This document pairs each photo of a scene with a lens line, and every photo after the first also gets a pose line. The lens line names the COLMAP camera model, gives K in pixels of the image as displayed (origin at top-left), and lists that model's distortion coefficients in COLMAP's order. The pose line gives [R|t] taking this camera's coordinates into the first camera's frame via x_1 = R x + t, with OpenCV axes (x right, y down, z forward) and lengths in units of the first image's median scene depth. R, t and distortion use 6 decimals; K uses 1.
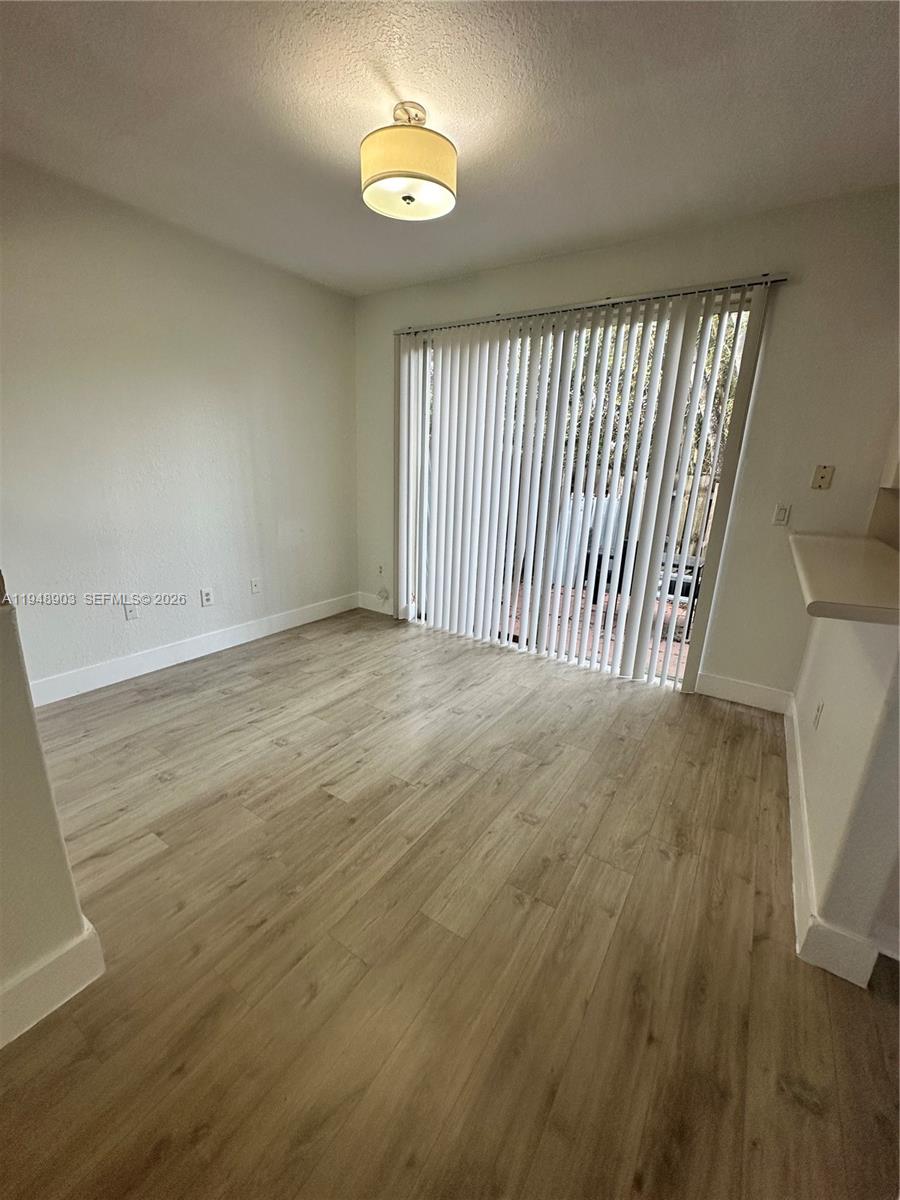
lens RADIAL K [[480.8, 0, 446.1], [0, 480.8, 603.5], [0, 0, 1]] dist [-0.000564, -0.000036]
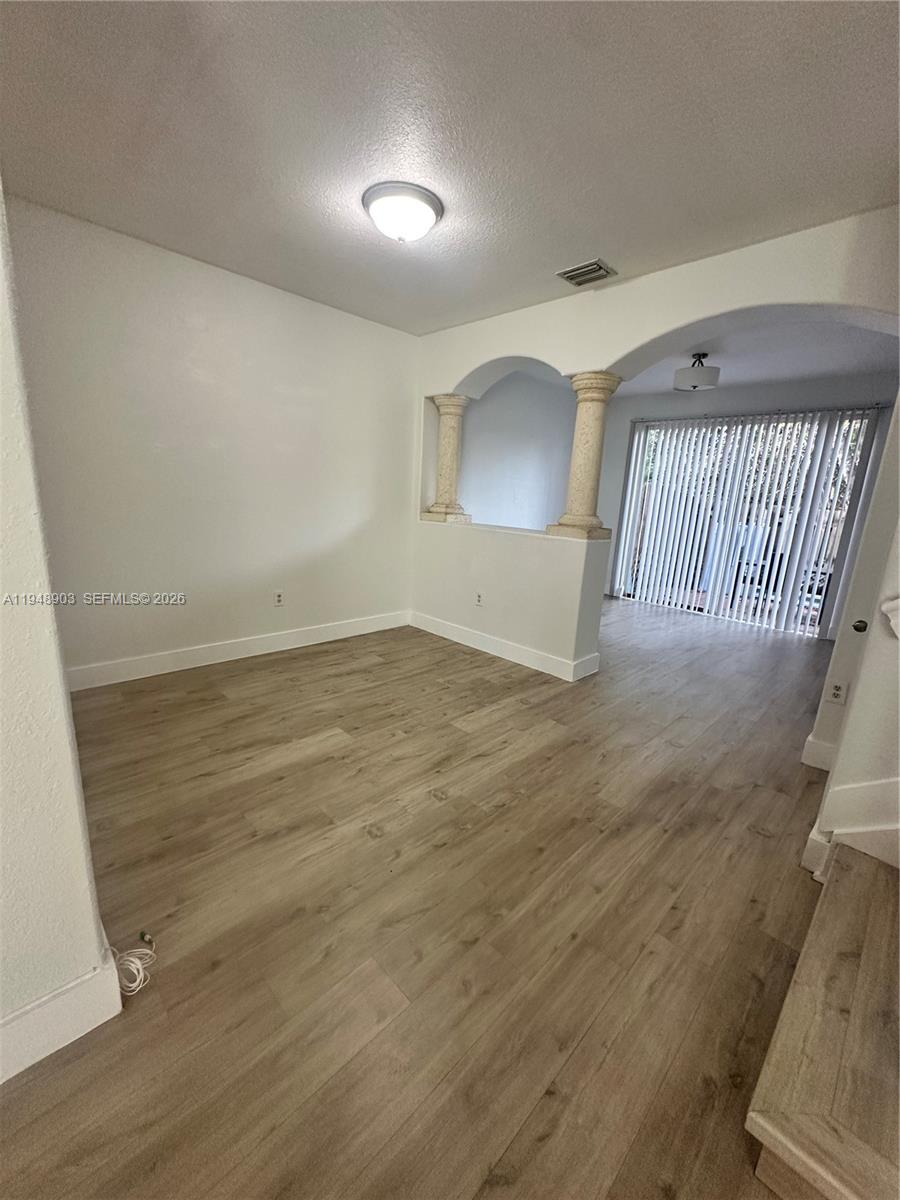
lens RADIAL K [[480.2, 0, 450.9], [0, 480.2, 612.1], [0, 0, 1]] dist [-0.002521, -0.000257]
pose [[0.979765, 0.060108, -0.190912, -0.364961], [-0.068290, 0.996995, -0.036563, 0.200534], [0.188141, 0.048860, 0.980926, -0.721610]]
